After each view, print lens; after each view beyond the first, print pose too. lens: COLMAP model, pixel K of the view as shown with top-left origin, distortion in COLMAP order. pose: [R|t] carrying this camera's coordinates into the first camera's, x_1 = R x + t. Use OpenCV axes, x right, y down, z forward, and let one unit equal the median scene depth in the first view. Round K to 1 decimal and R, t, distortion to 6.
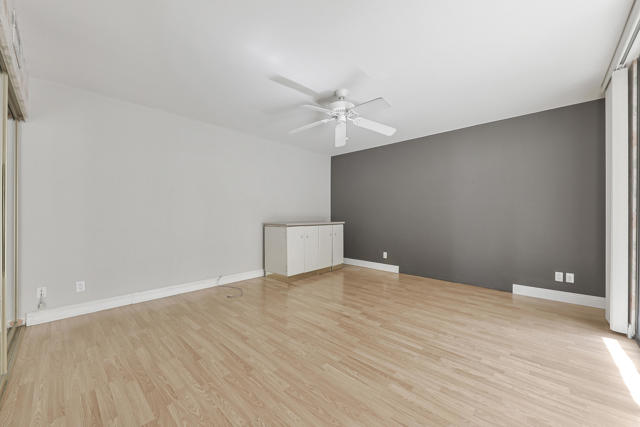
lens RADIAL K [[250.4, 0, 320.0], [0, 250.4, 213.5], [0, 0, 1]] dist [0.001317, 0.000096]
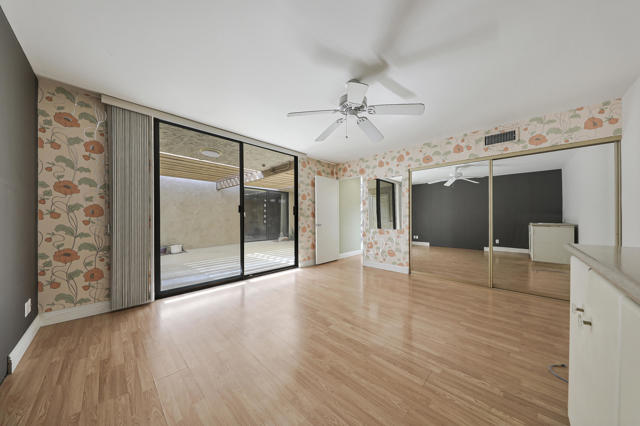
lens RADIAL K [[219.6, 0, 320.0], [0, 219.6, 213.0], [0, 0, 1]] dist [0.000904, -0.000008]
pose [[-0.999968, -0.000516, 0.008011, 0.208493], [-0.000607, 0.999935, -0.011367, -0.000816], [-0.008005, -0.011372, -0.999903, 1.913172]]
